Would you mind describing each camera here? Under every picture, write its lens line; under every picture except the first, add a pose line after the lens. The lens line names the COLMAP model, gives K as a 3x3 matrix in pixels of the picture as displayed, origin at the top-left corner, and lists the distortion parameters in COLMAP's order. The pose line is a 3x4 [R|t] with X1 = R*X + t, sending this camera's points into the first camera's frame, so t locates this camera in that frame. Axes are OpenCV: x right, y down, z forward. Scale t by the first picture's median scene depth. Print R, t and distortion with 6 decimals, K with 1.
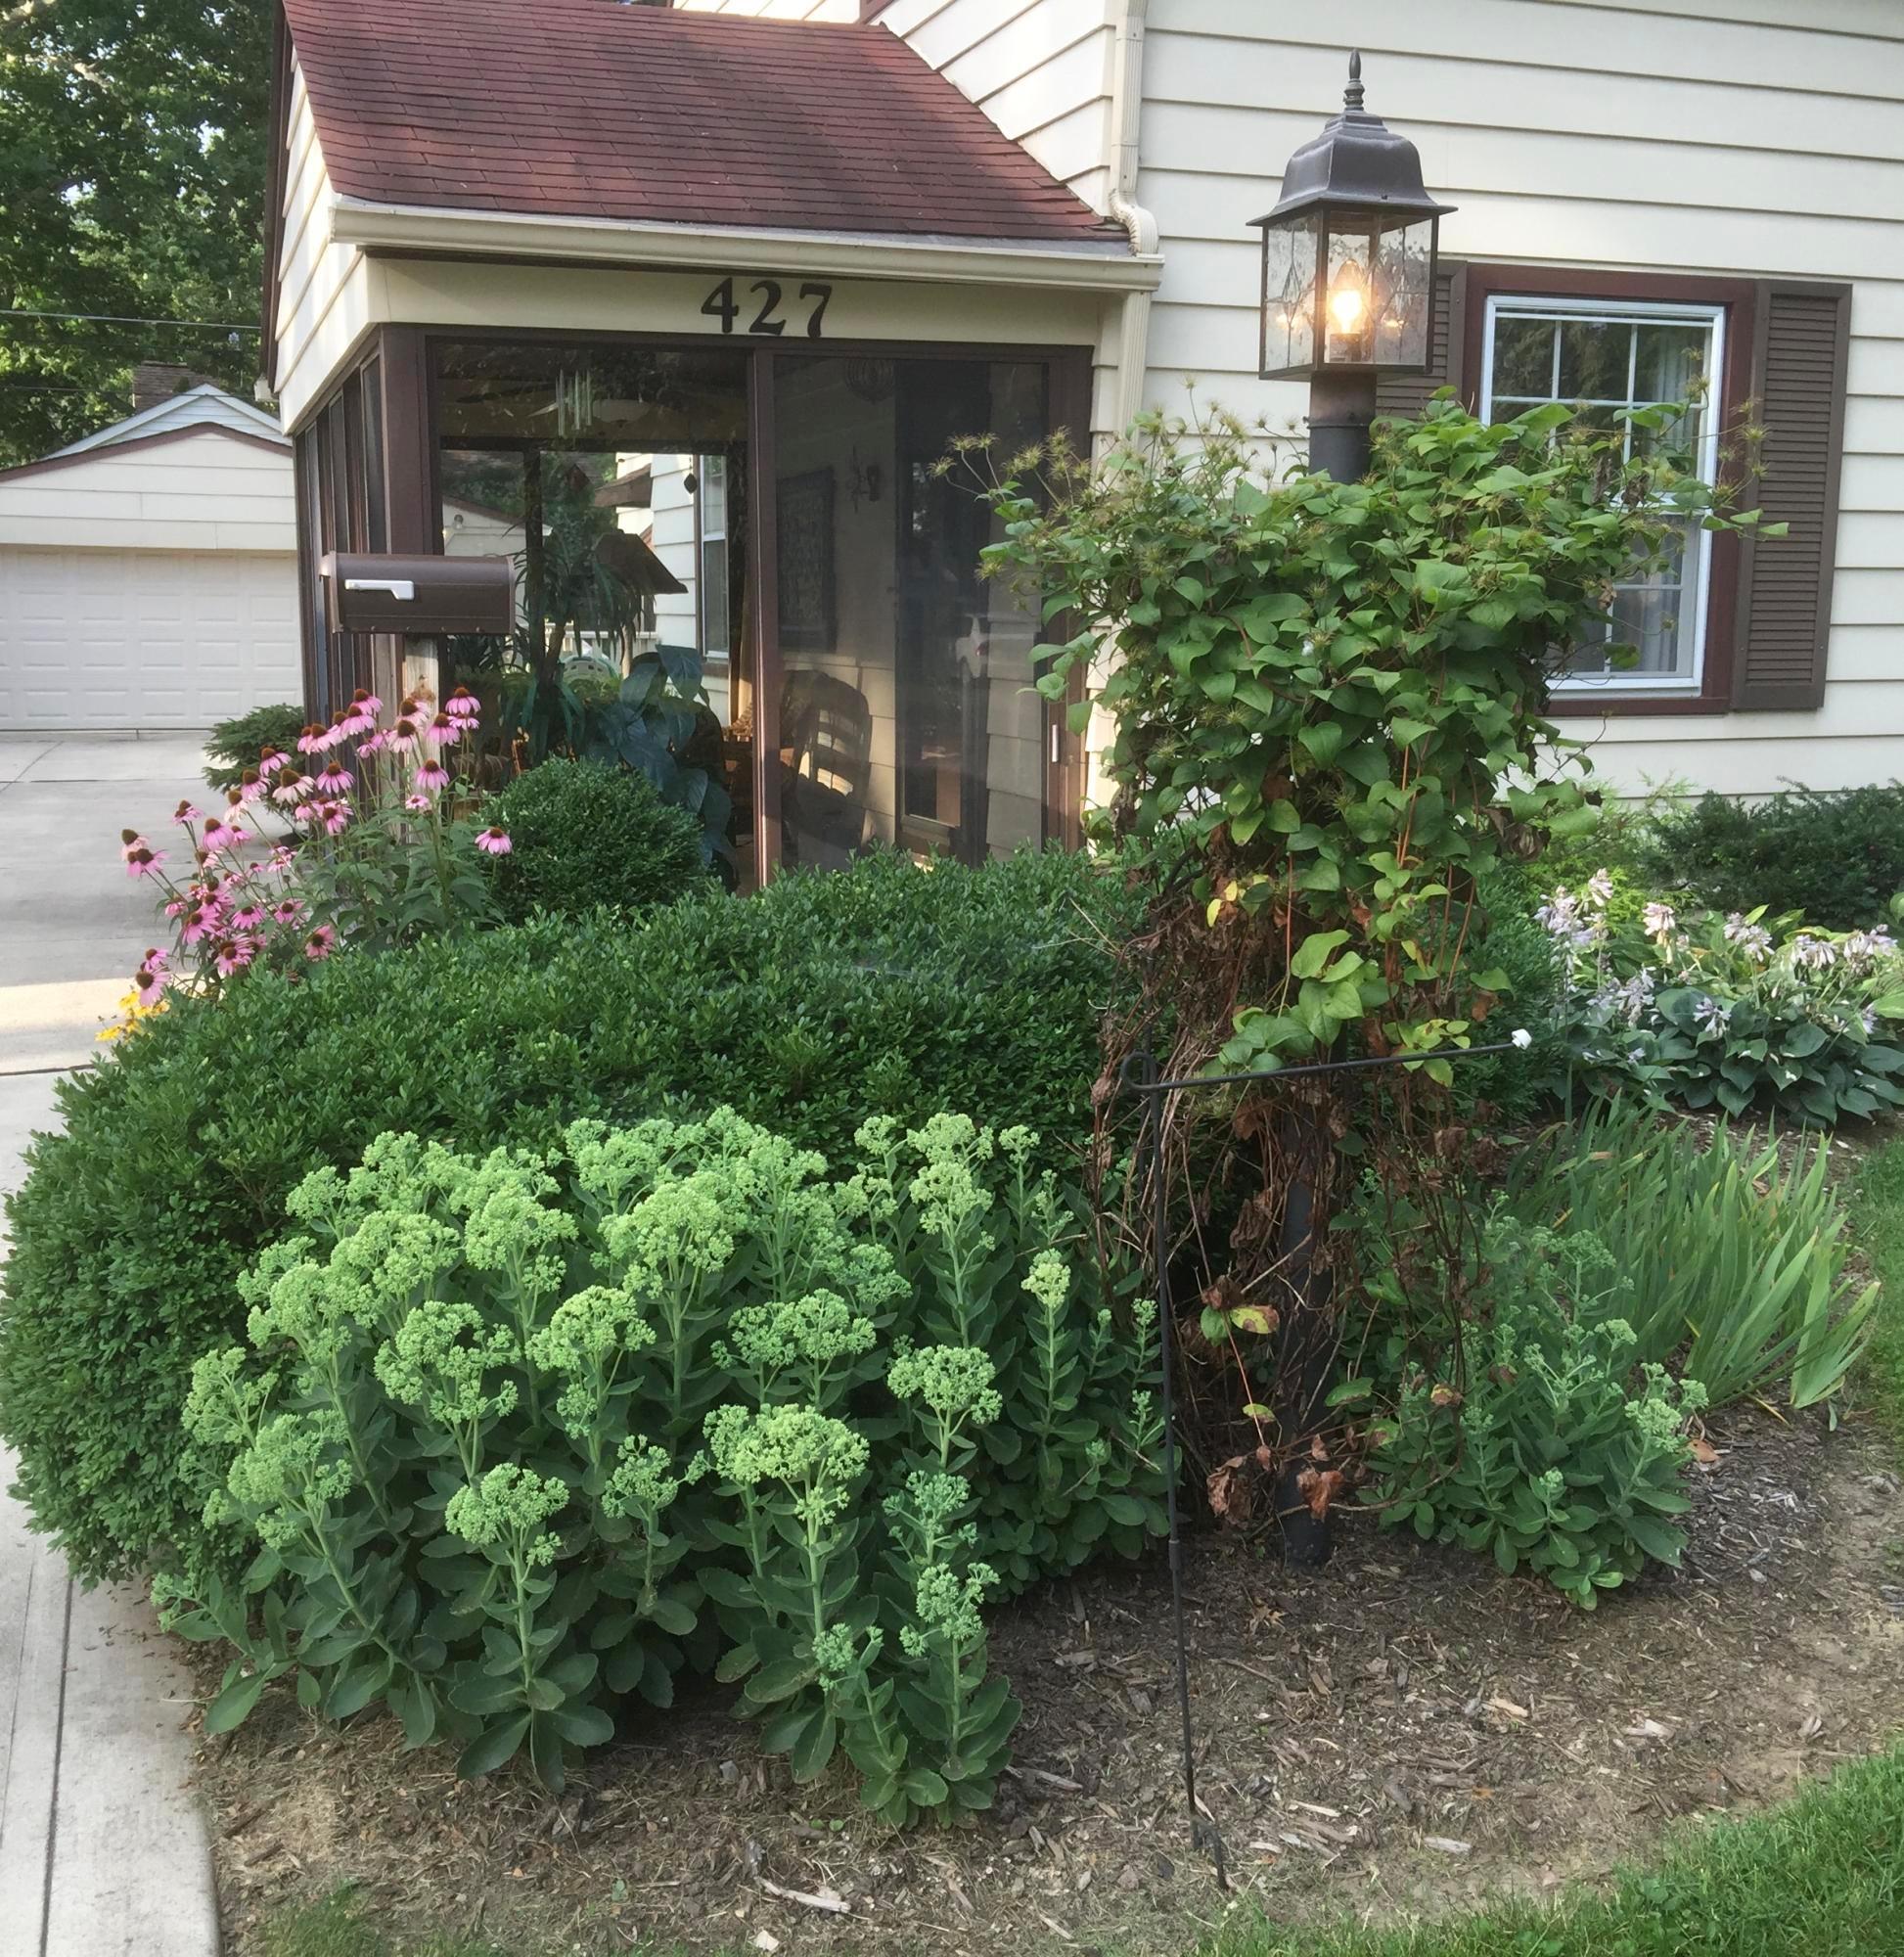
lens RADIAL K [[2230.5, 0, 973.3], [0, 2230.5, 955.4], [0, 0, 1]] dist [0.043745, -0.024748]
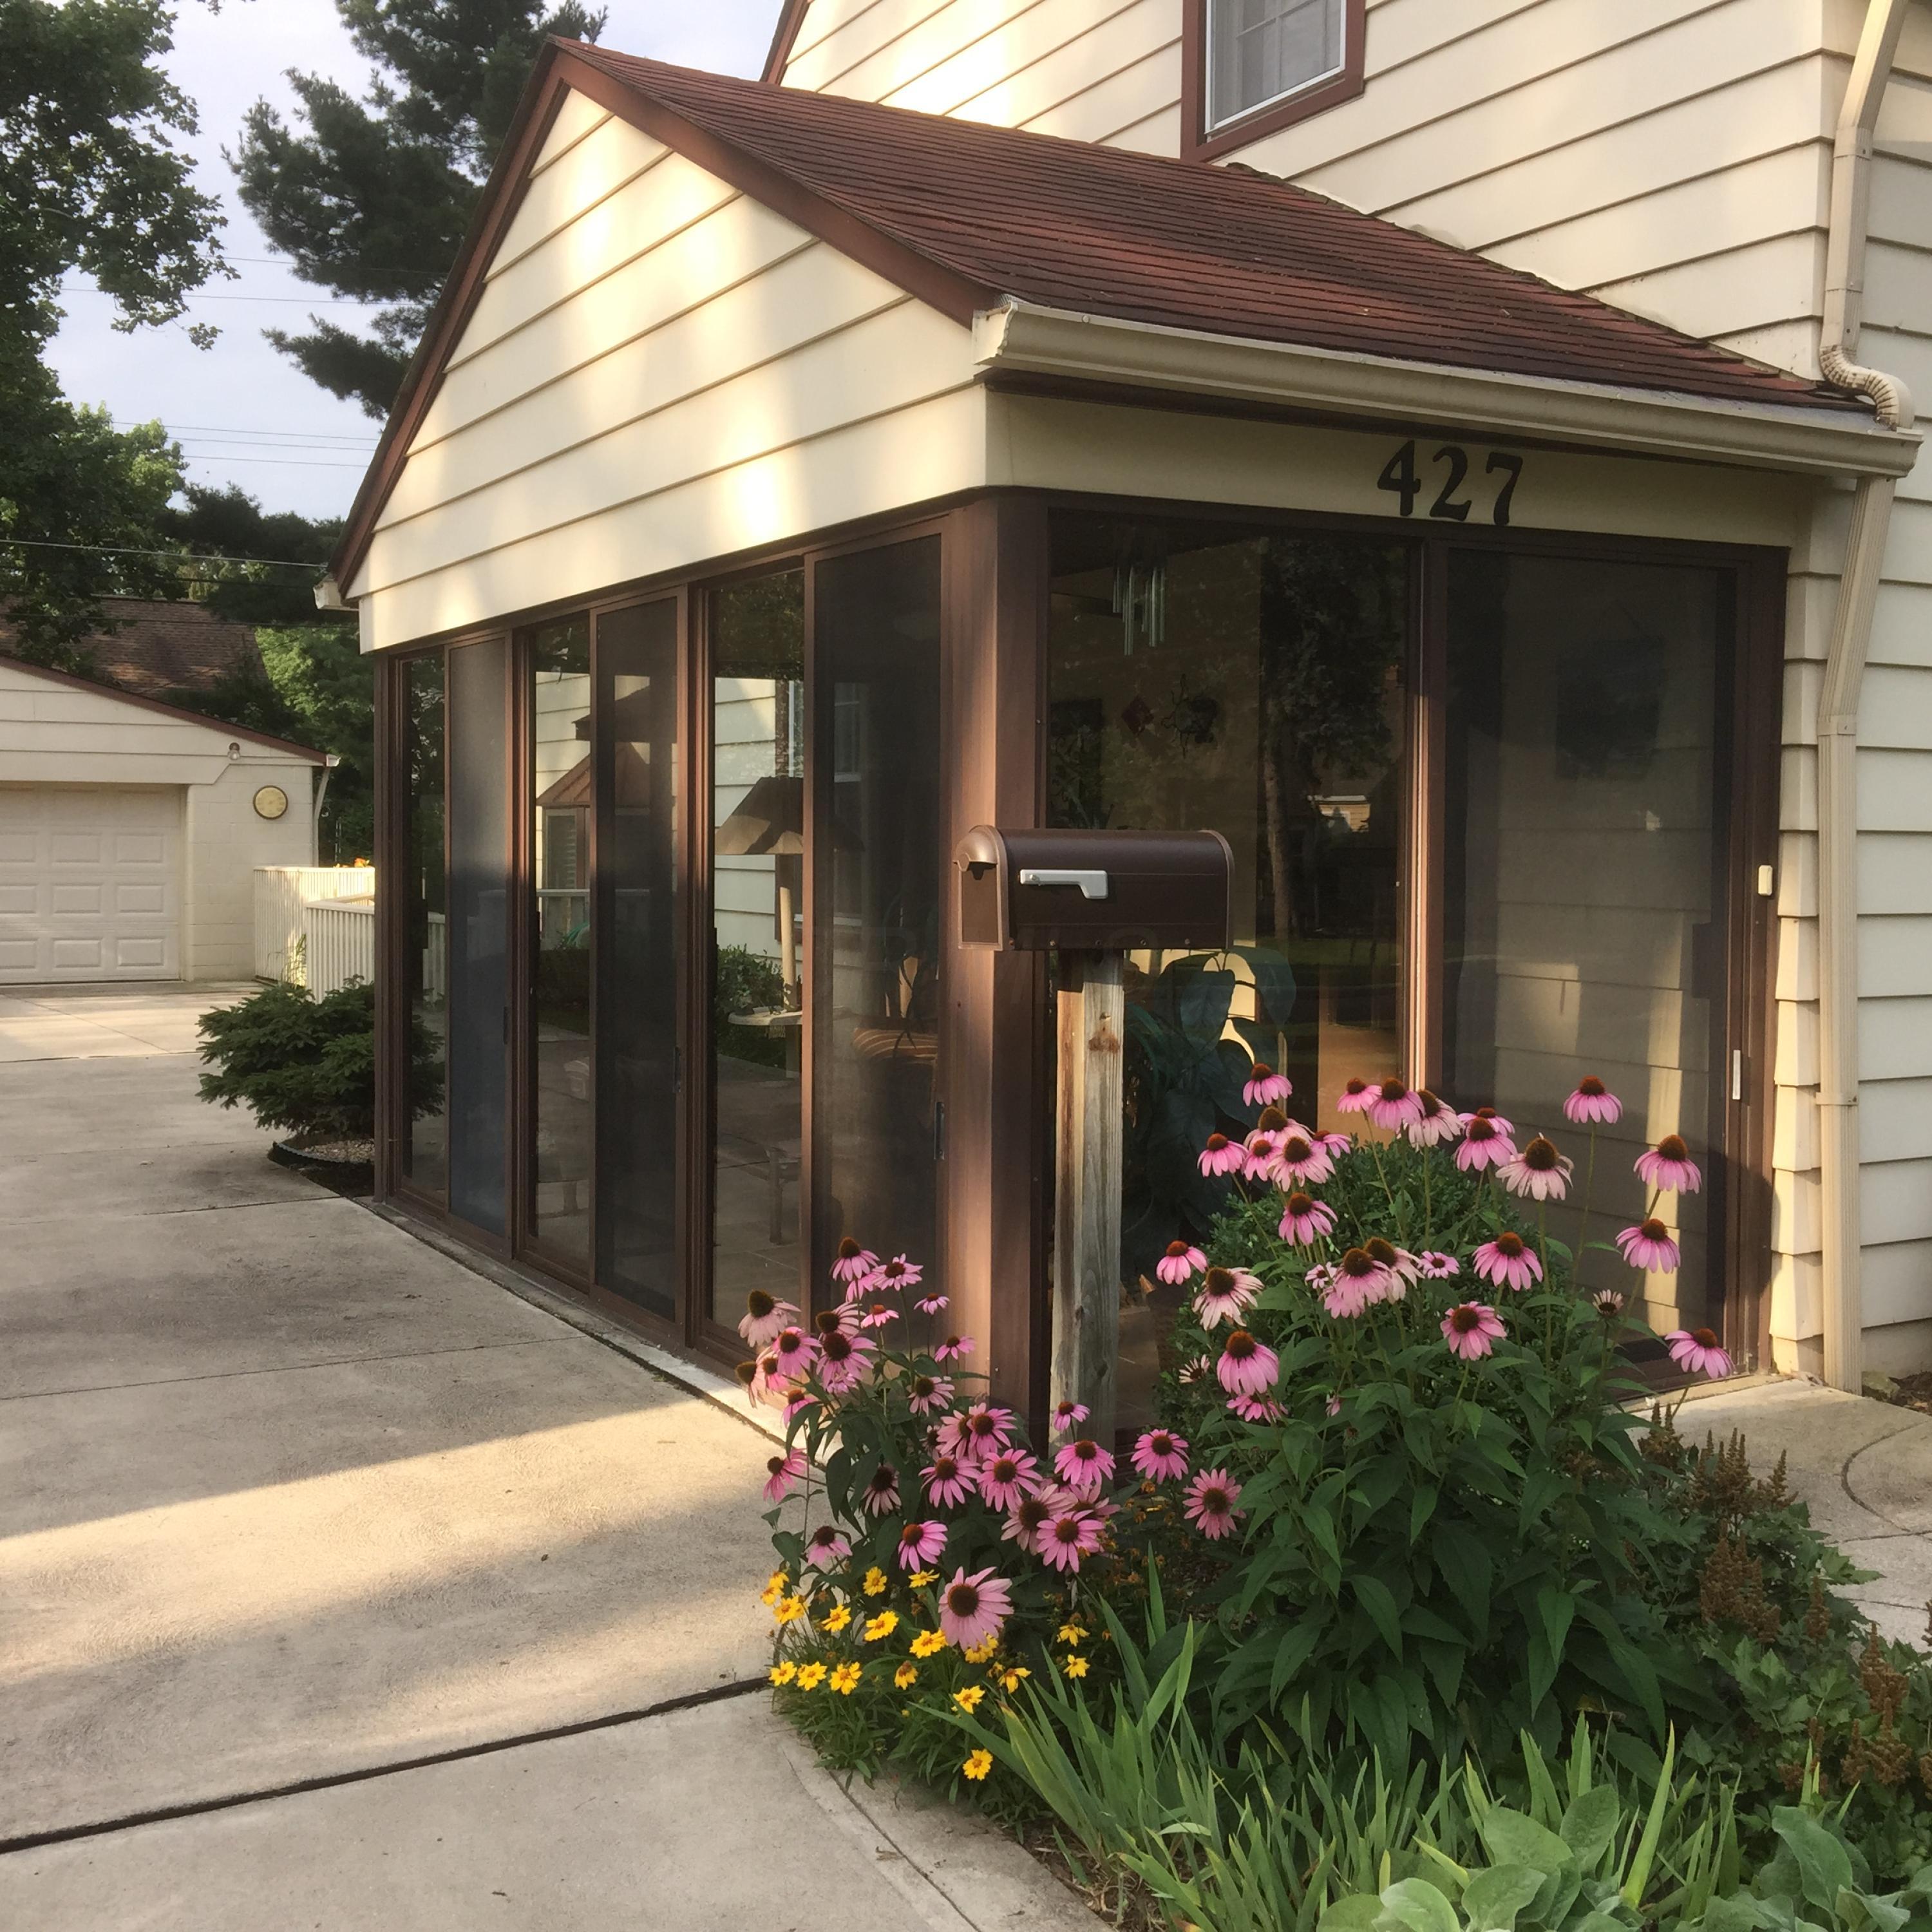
lens RADIAL K [[2187.4, 0, 955.2], [0, 2187.4, 935.4], [0, 0, 1]] dist [0.078176, -0.116145]
pose [[0.985570, -0.003579, 0.169233, -0.348060], [0.021623, 0.994248, -0.104900, -0.071750], [-0.167884, 0.107045, 0.979978, 0.335569]]
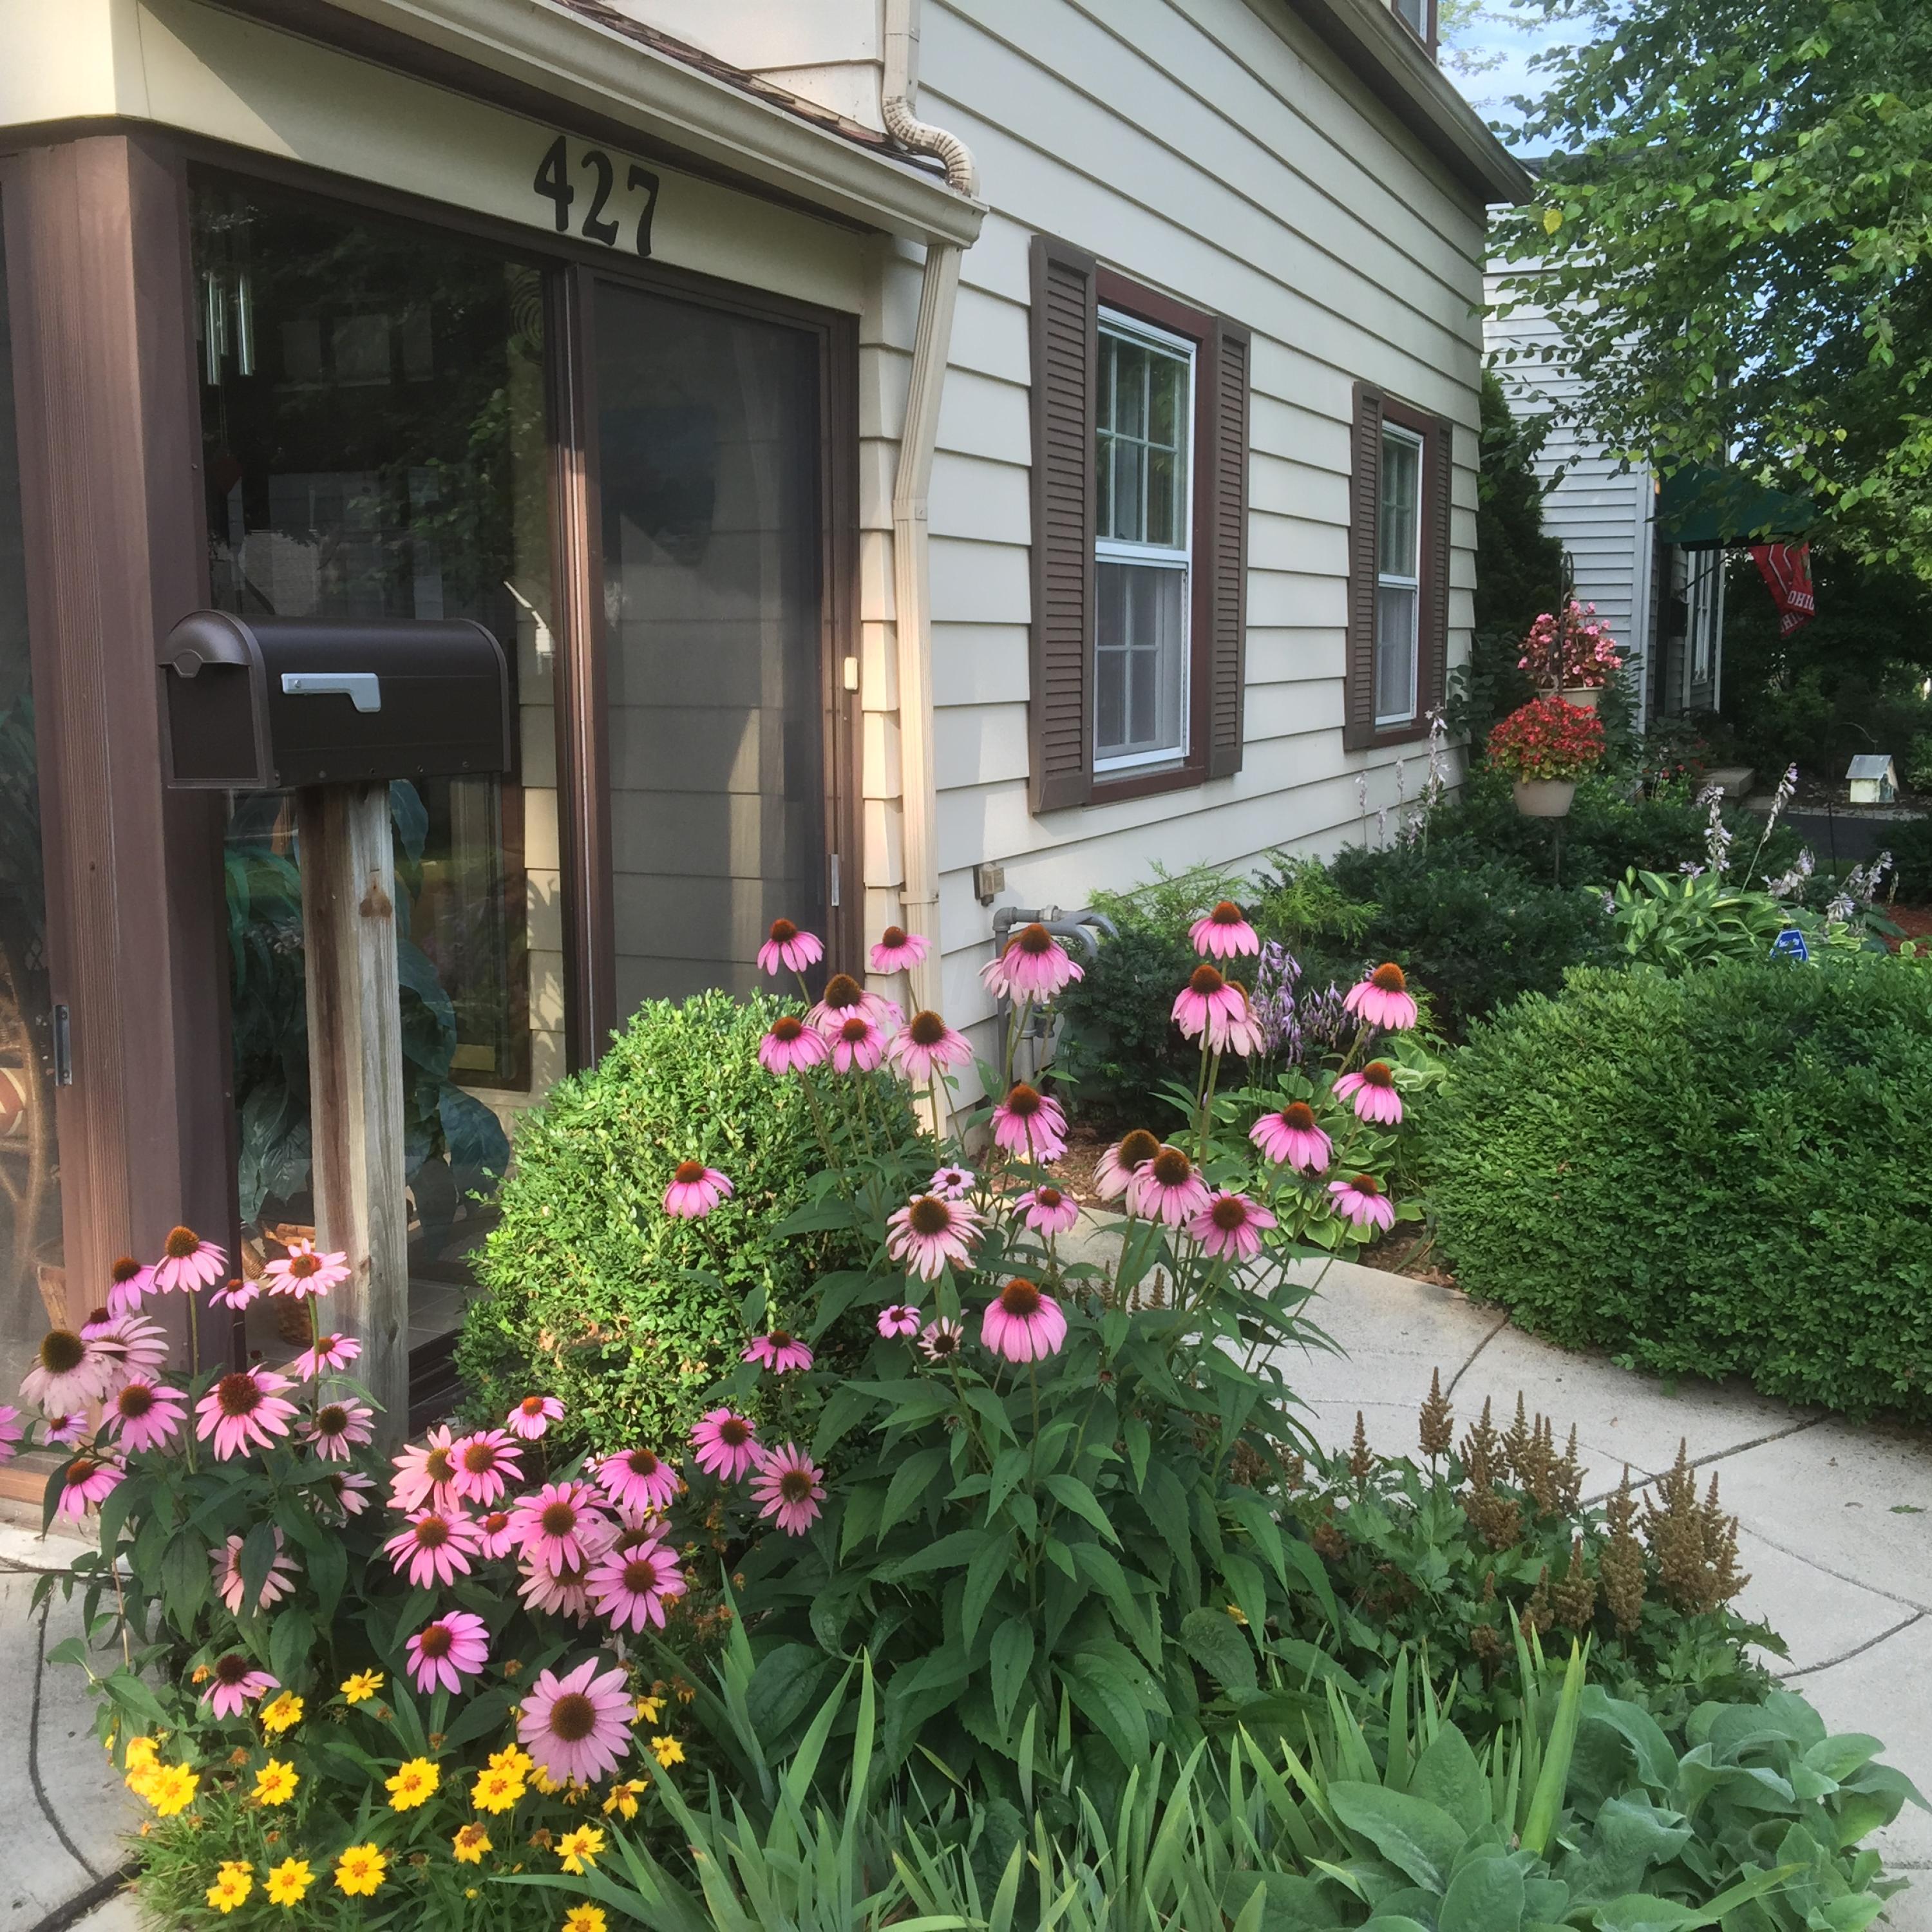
lens RADIAL K [[2187.4, 0, 955.2], [0, 2187.4, 935.4], [0, 0, 1]] dist [0.078176, -0.116145]
pose [[0.690673, -0.101077, 0.716069, -0.441035], [0.113314, 0.993079, 0.030883, -0.096993], [-0.714235, 0.059811, 0.697346, 0.508651]]
